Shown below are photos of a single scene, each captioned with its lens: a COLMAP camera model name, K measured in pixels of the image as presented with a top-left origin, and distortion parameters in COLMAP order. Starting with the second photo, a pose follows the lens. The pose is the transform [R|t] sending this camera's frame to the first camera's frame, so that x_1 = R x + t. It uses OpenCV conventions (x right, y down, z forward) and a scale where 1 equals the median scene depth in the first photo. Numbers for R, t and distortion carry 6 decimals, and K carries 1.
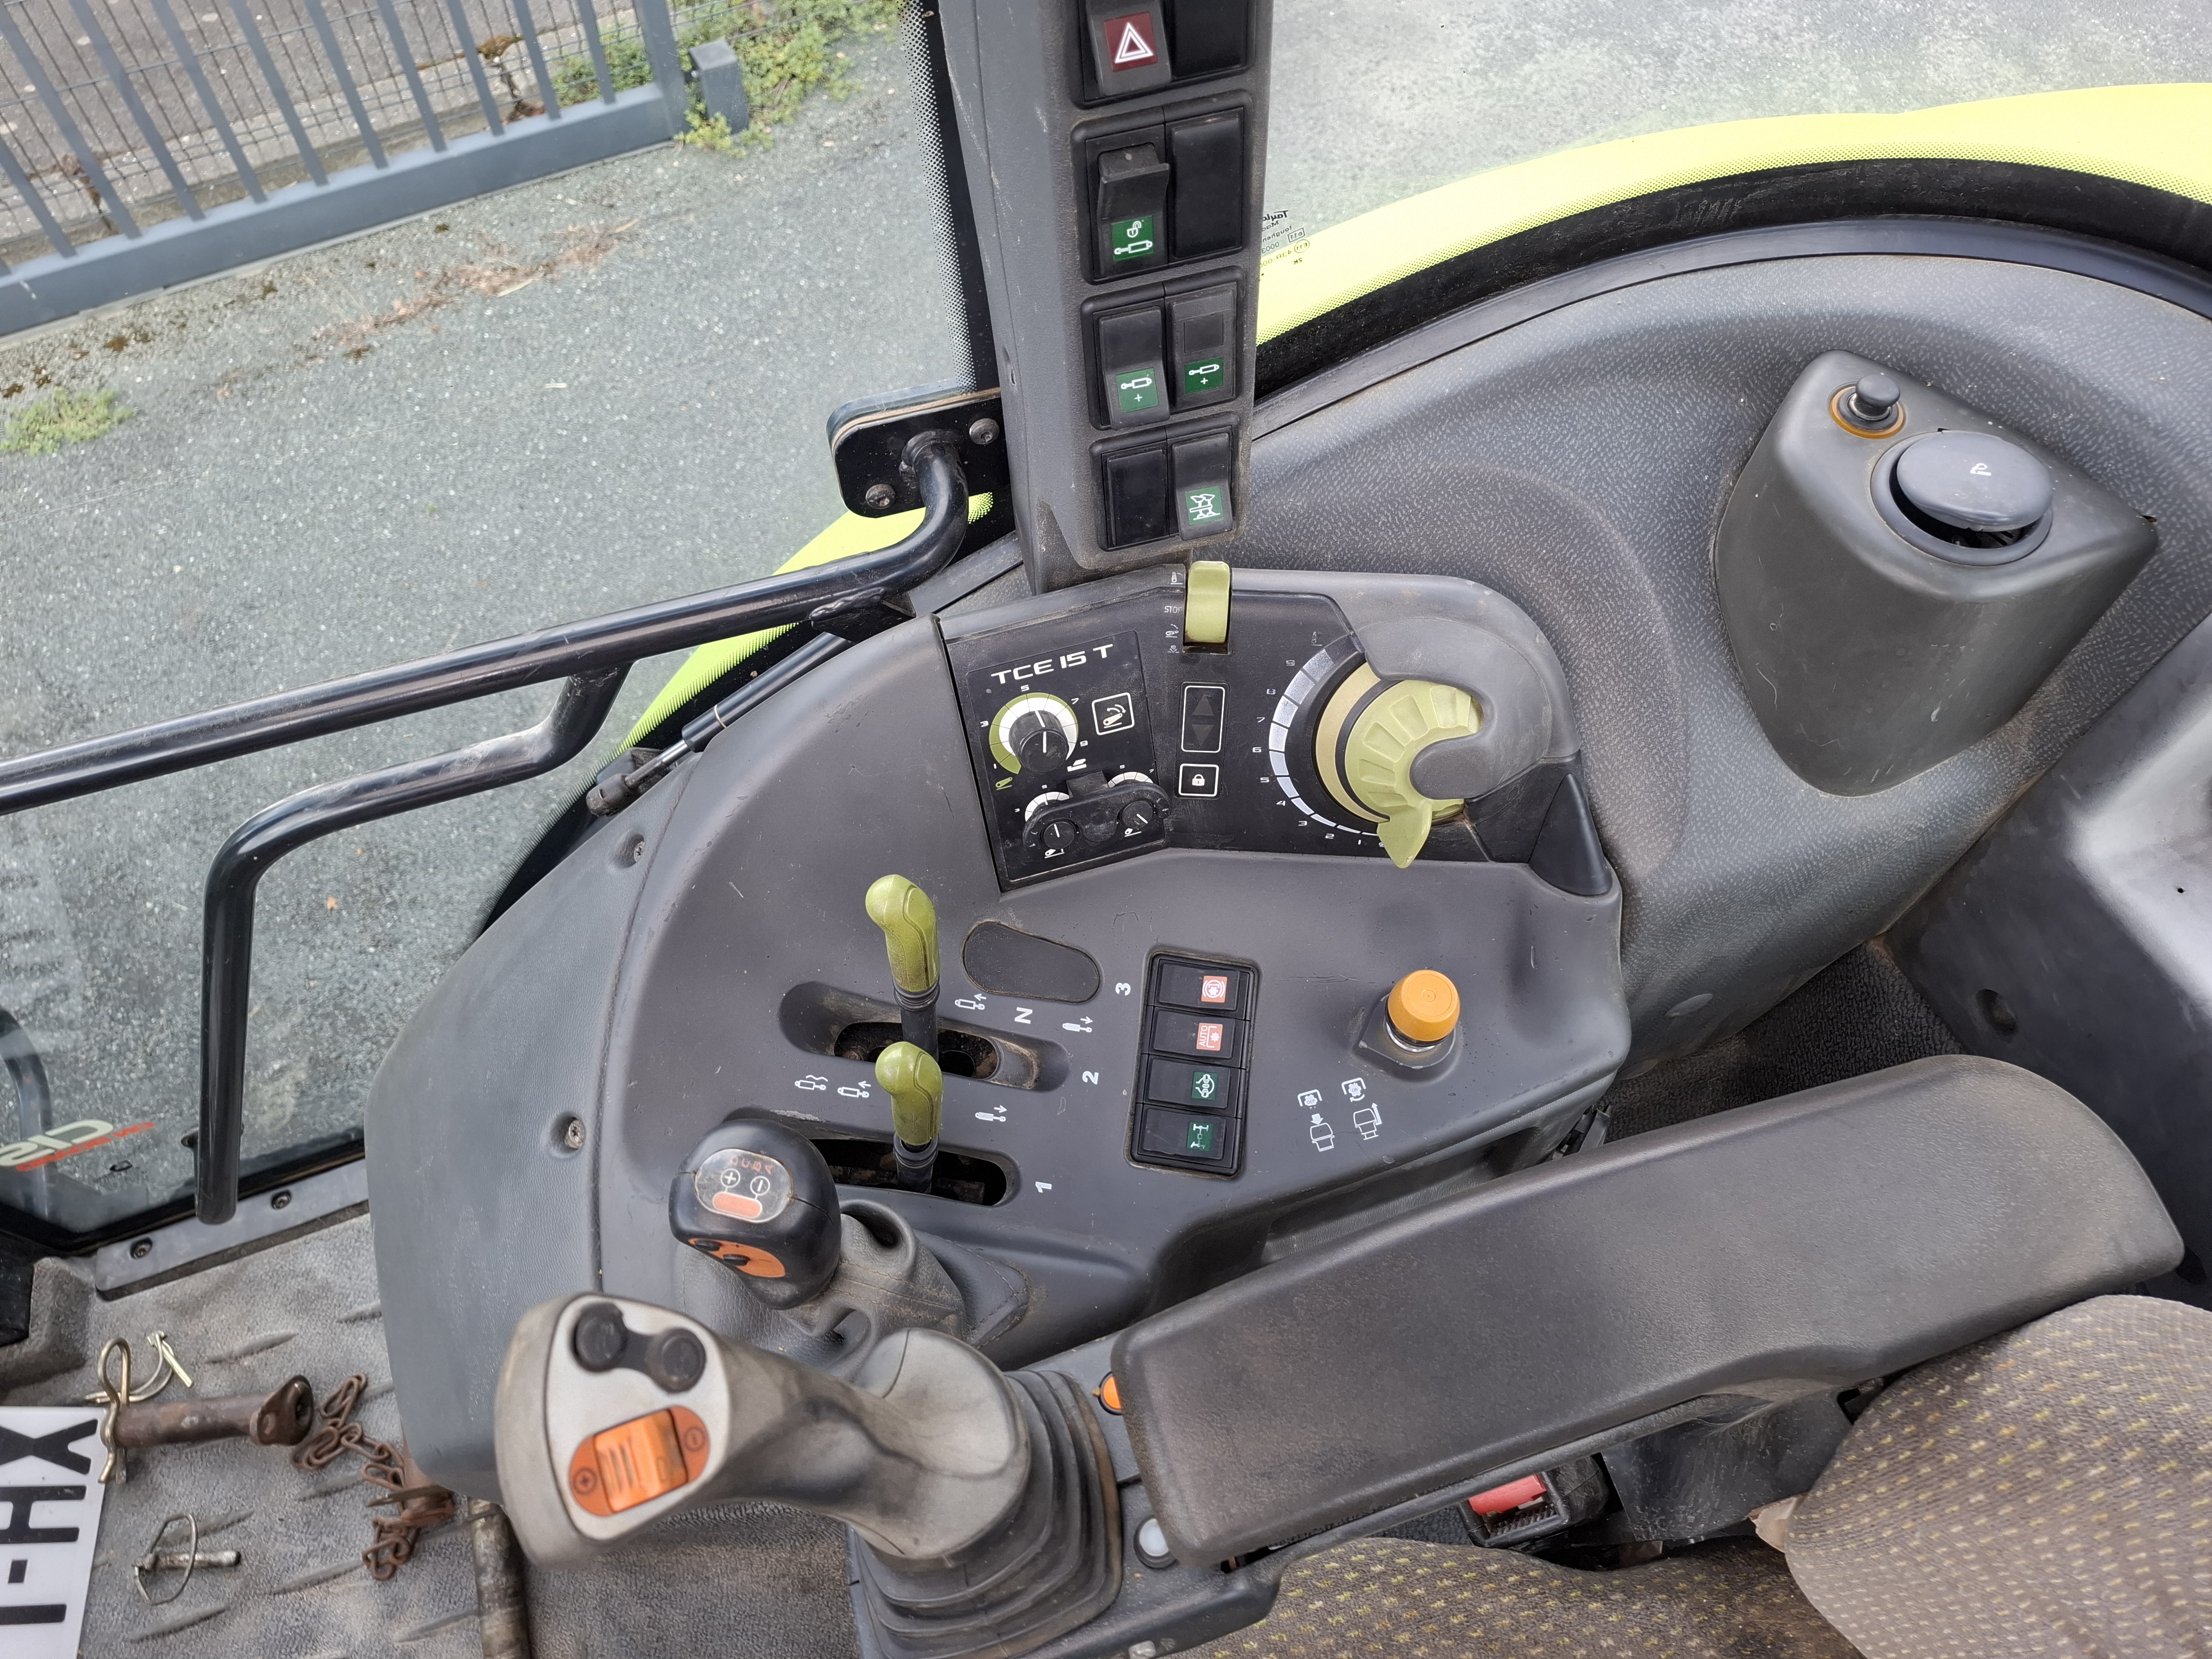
lens RADIAL K [[1584.8, 0, 1106.5], [0, 1584.8, 842.4], [0, 0, 1]] dist [0.058098, -0.061888]
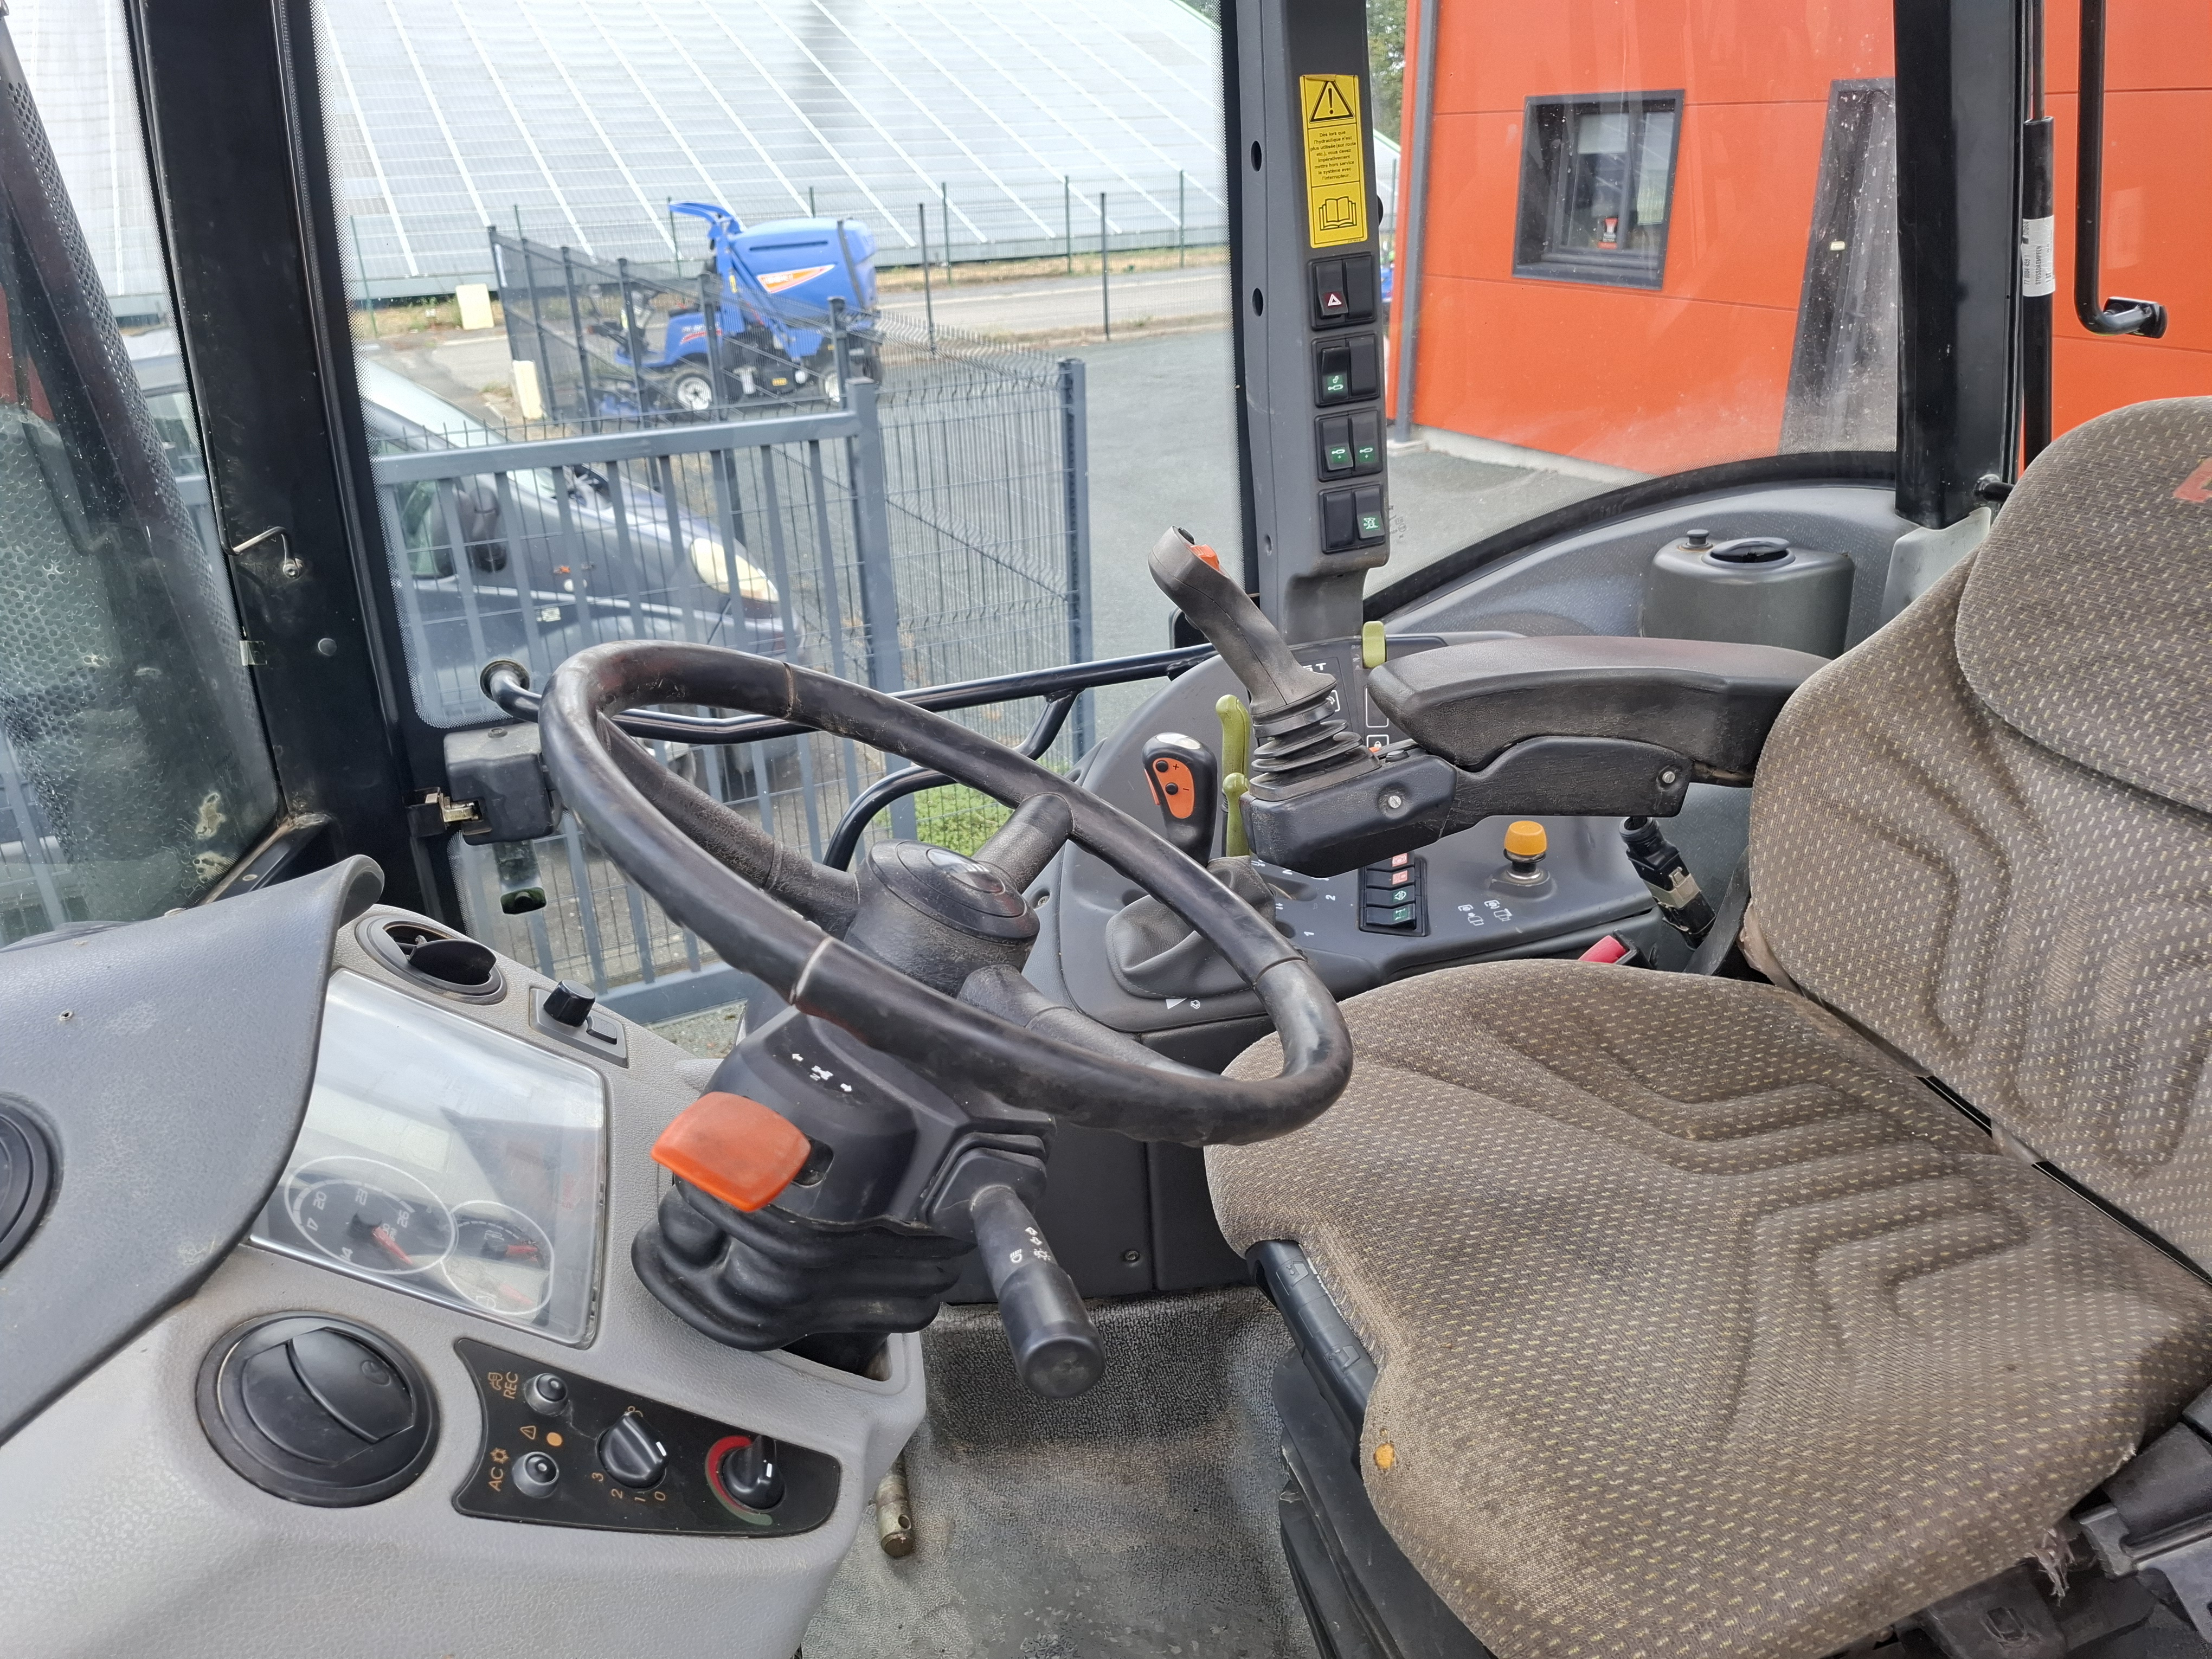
lens RADIAL K [[1584.8, 0, 1104.0], [0, 1584.8, 818.1], [0, 0, 1]] dist [0.058098, -0.061888]
pose [[0.995846, -0.043009, -0.080261, -0.078665], [-0.012301, 0.809806, -0.586568, 0.748631], [0.090224, 0.585119, 0.805913, -0.305564]]
